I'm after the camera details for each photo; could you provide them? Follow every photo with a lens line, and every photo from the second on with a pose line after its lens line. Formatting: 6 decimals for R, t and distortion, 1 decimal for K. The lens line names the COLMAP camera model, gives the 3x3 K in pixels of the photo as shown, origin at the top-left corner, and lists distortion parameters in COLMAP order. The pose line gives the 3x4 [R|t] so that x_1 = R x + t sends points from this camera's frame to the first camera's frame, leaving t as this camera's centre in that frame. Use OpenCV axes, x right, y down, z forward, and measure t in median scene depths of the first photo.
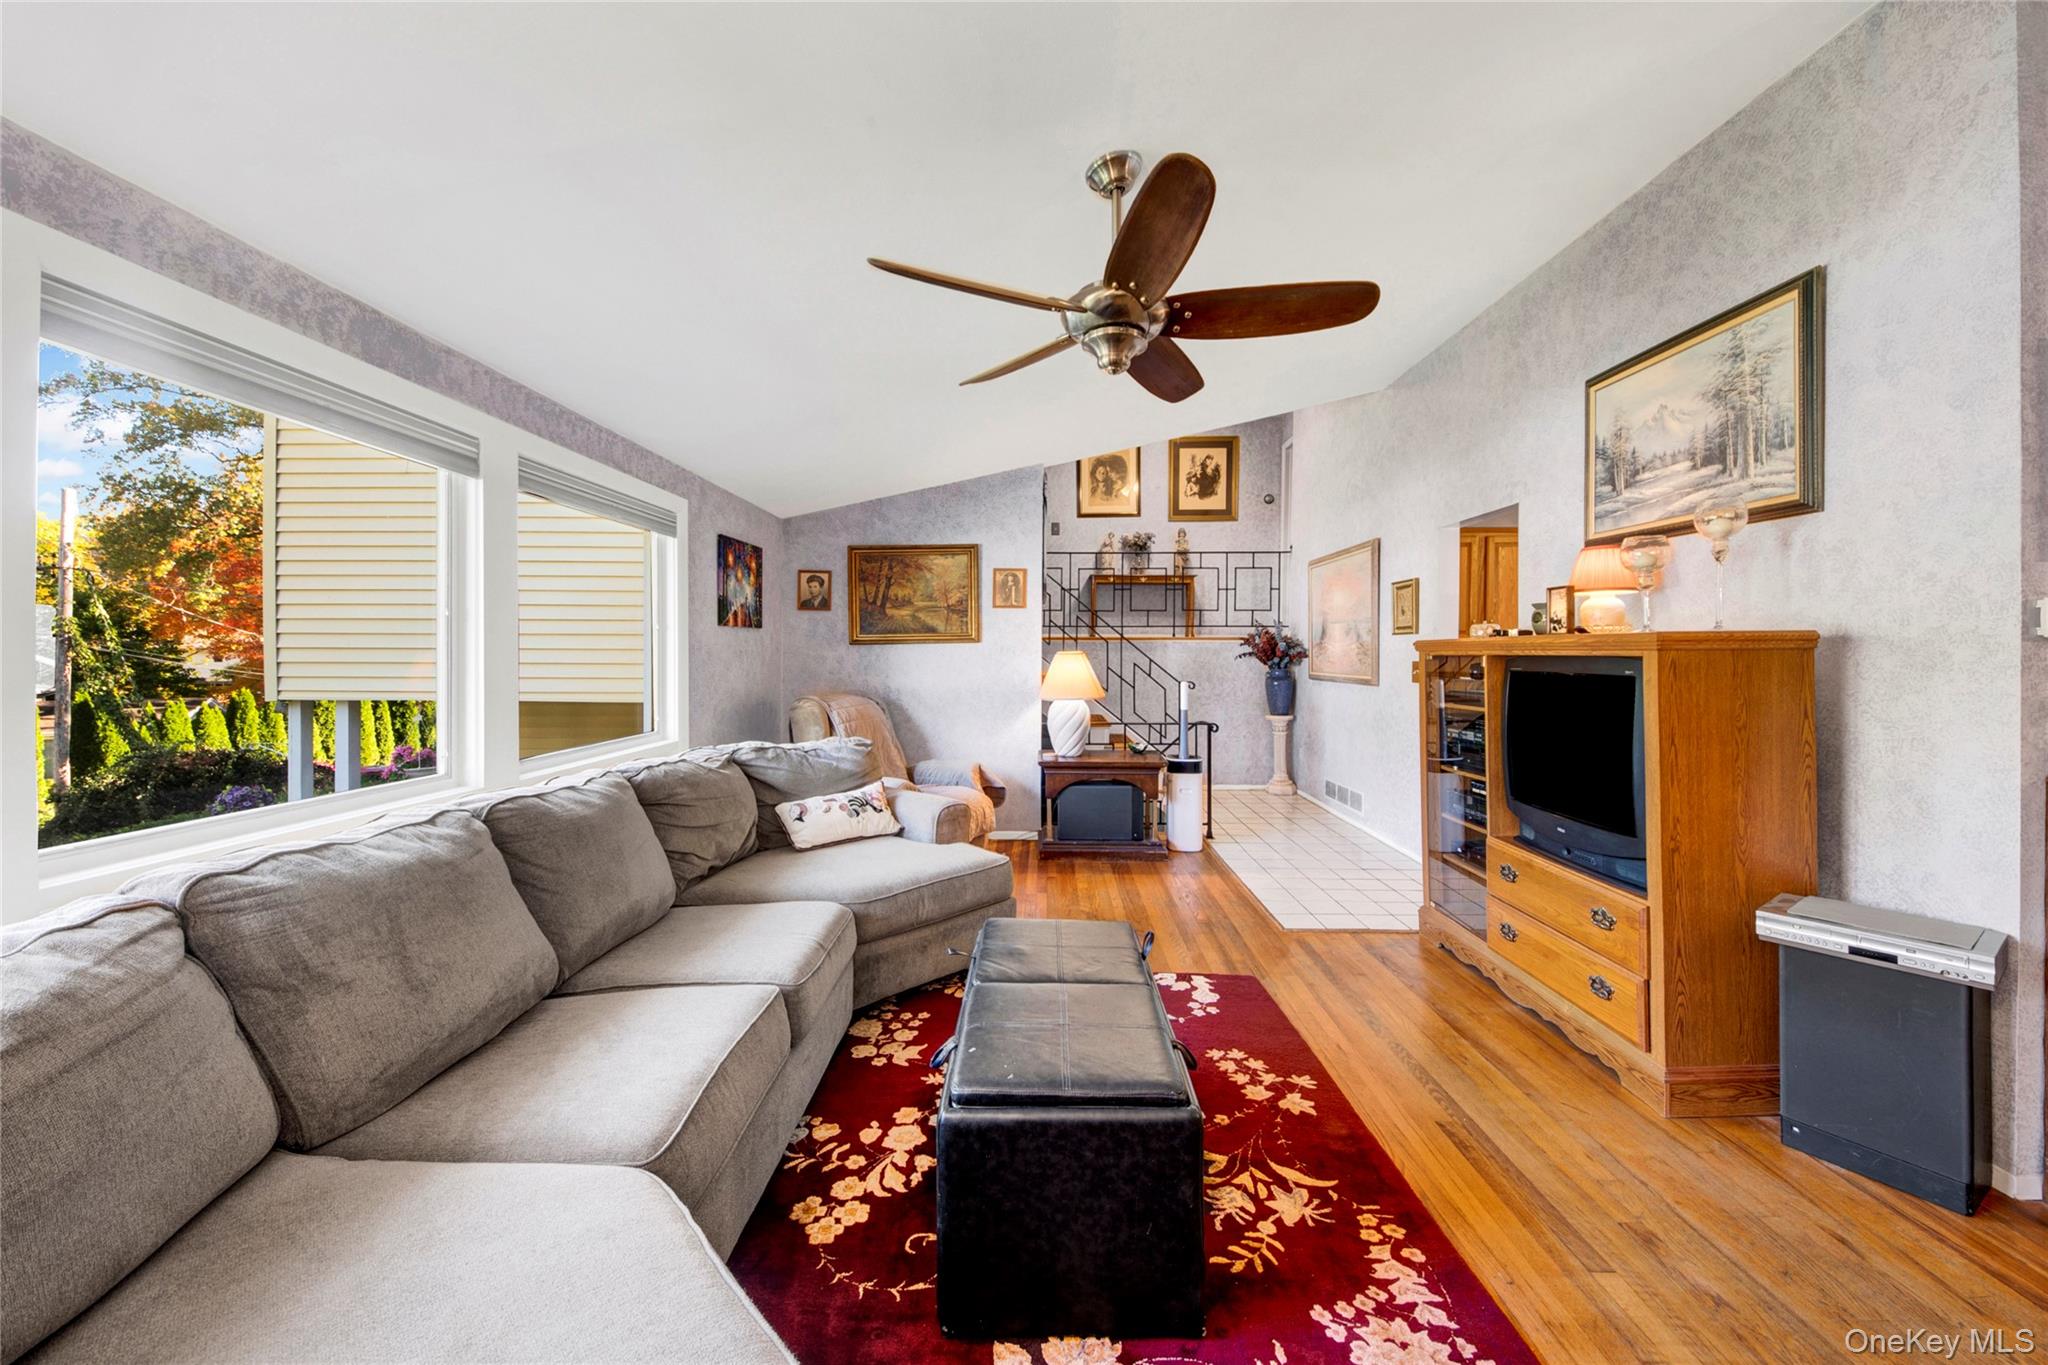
lens RADIAL K [[753.9, 0, 1013.7], [0, 753.9, 663.0], [0, 0, 1]] dist [0.011235, -0.009279]
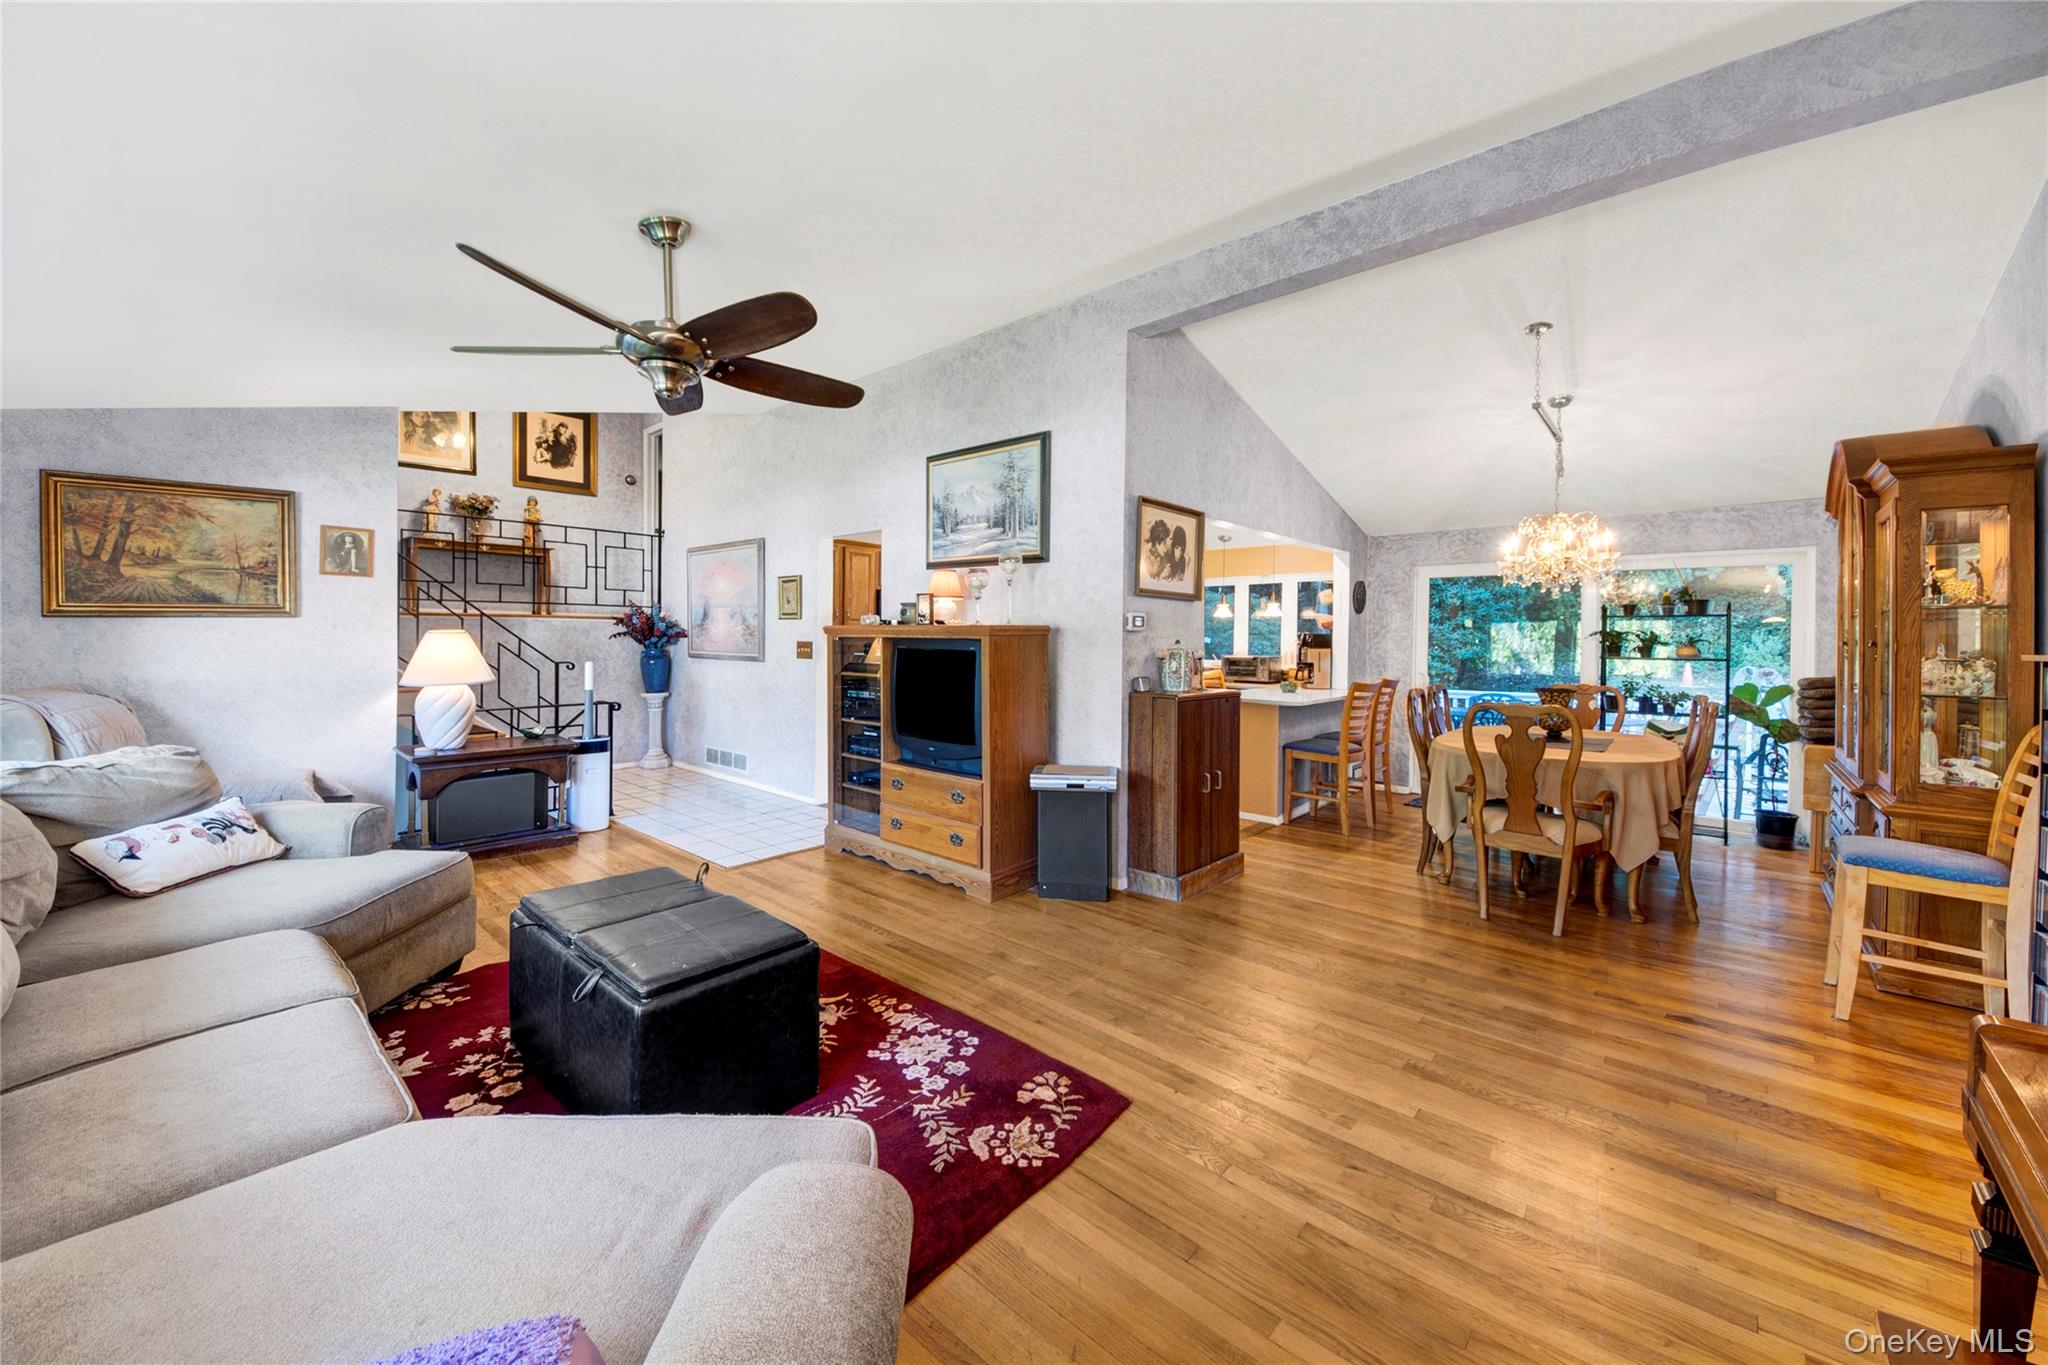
lens RADIAL K [[753.9, 0, 969.0], [0, 753.9, 656.5], [0, 0, 1]] dist [0.011235, -0.009279]
pose [[0.695669, -0.016300, 0.718178, -0.325207], [0.002174, 0.999786, 0.020585, -0.003791], [-0.718360, -0.012759, 0.695555, -0.135258]]
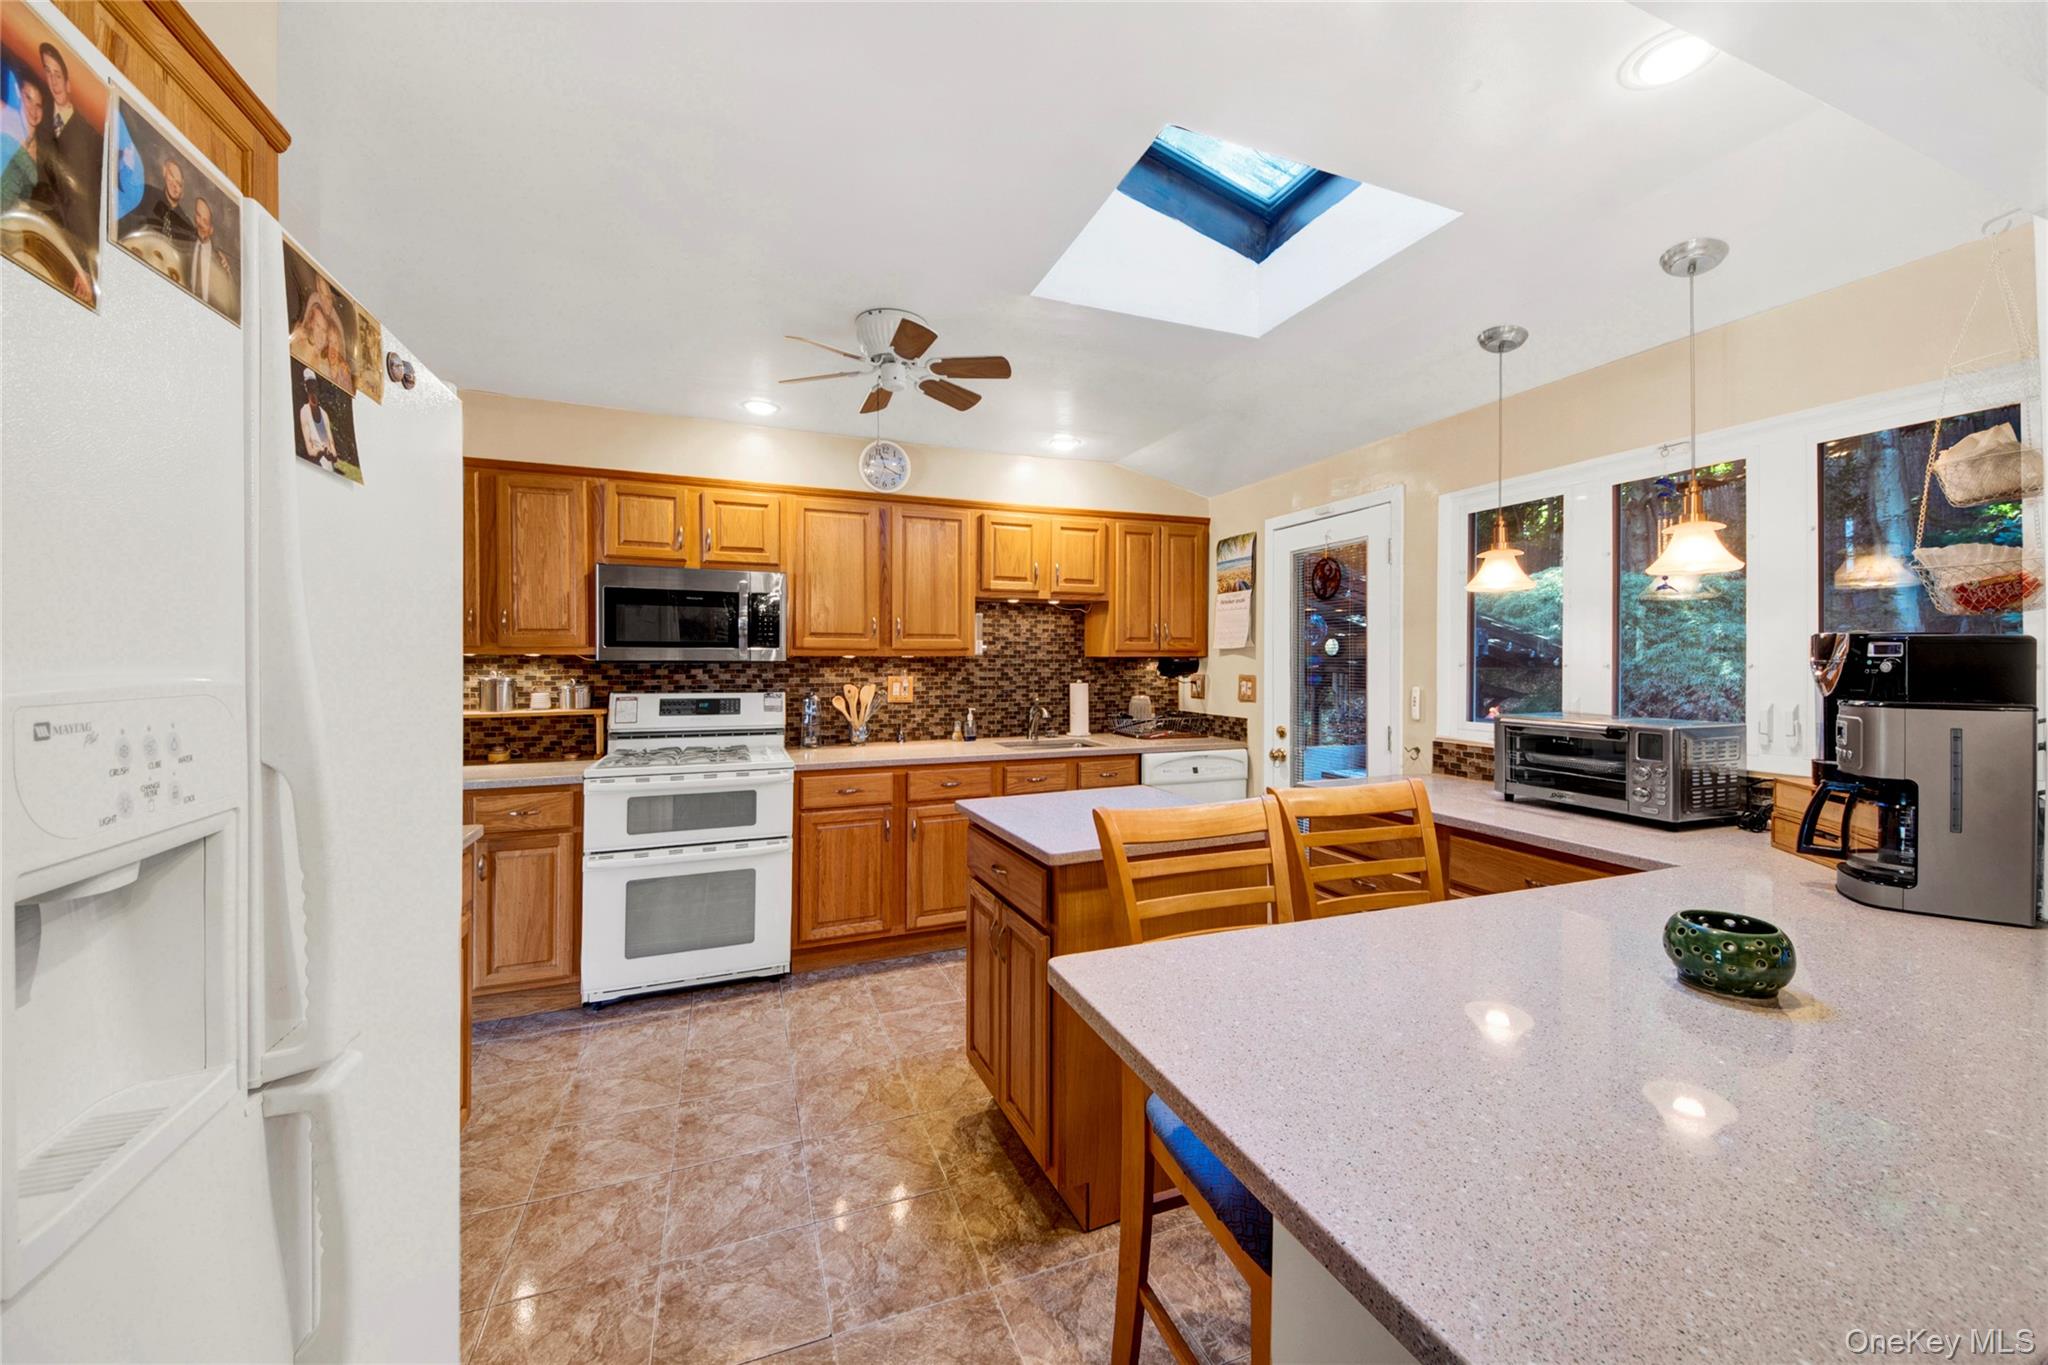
lens RADIAL K [[753.9, 0, 1030.5], [0, 753.9, 641.8], [0, 0, 1]] dist [0.011235, -0.009279]
pose [[0.922278, 0.004051, 0.386506, 1.348027], [0.011381, 0.999227, -0.037632, -0.009105], [-0.386360, 0.039106, 0.921519, 0.482265]]
